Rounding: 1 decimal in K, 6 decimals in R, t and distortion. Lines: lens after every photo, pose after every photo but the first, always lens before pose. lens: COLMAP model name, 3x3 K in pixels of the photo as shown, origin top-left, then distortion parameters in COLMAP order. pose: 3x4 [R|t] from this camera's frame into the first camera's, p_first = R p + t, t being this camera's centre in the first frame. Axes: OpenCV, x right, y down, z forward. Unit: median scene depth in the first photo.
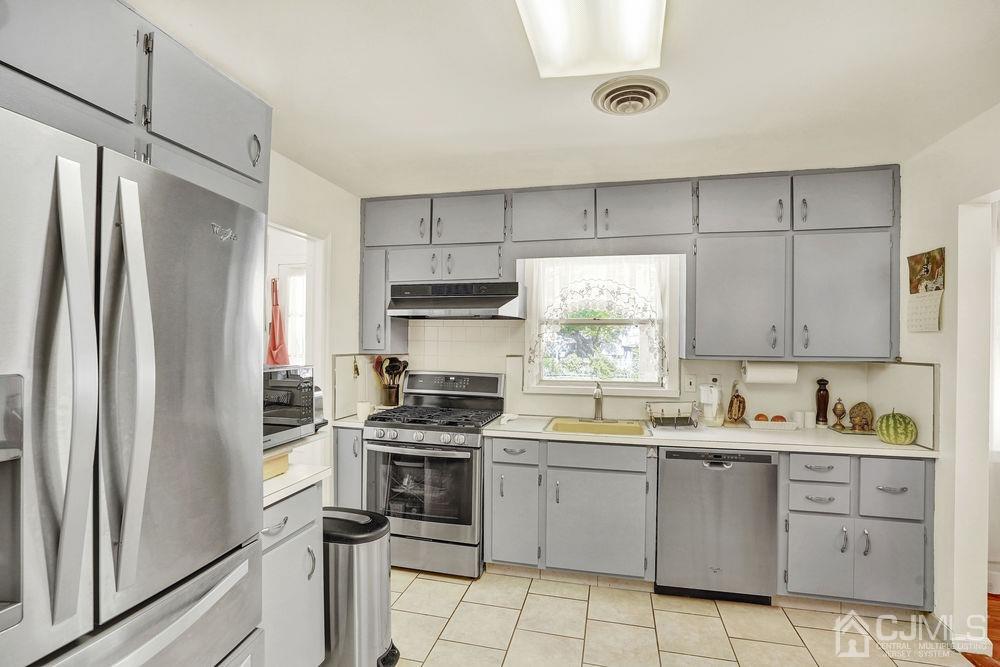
lens RADIAL K [[464.3, 0, 499.4], [0, 464.3, 340.8], [0, 0, 1]] dist [-0.061022, 0.023391]
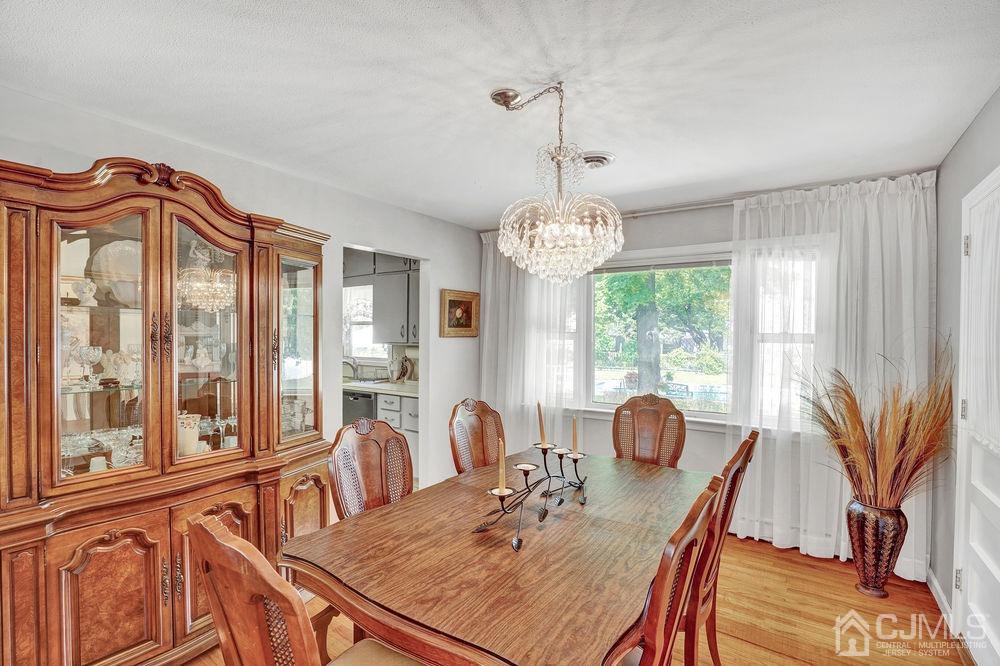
lens RADIAL K [[464.3, 0, 499.4], [0, 464.3, 340.3], [0, 0, 1]] dist [-0.061022, 0.023391]
pose [[0.936803, 0.005859, -0.349807, 1.513114], [-0.004046, 0.999974, 0.005912, 0.014110], [0.349833, -0.004123, 0.936803, -0.518042]]
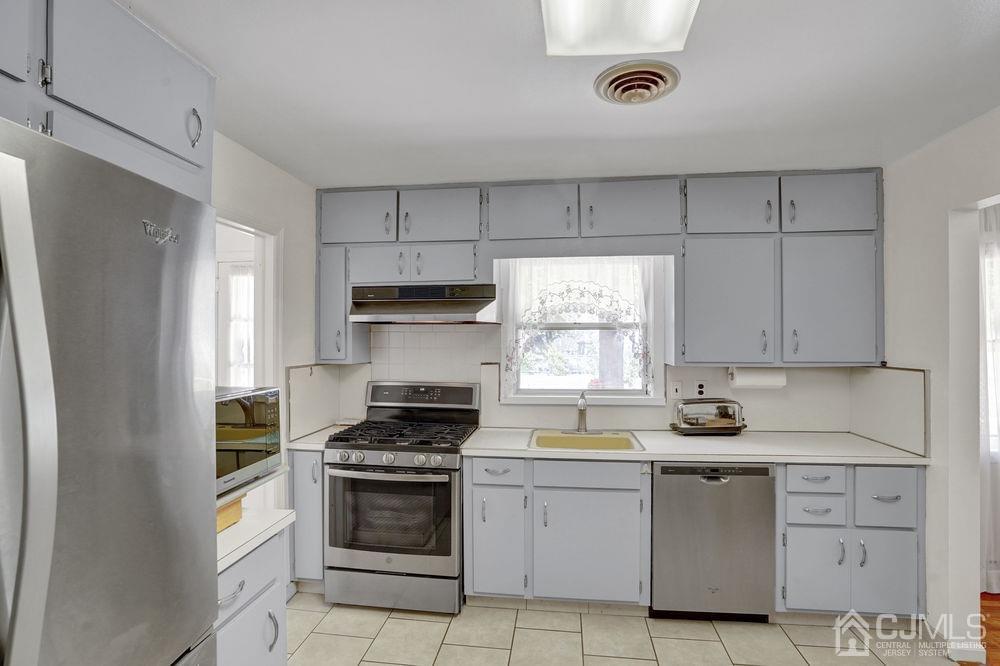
lens RADIAL K [[472.3, 0, 501.7], [0, 472.3, 334.2], [0, 0, 1]] dist [-0.062519, 0.023936]
pose [[0.993818, -0.009767, 0.110594, -0.056379], [0.010275, 0.999939, -0.004028, -0.026059], [-0.110548, 0.005139, 0.993858, 0.080461]]
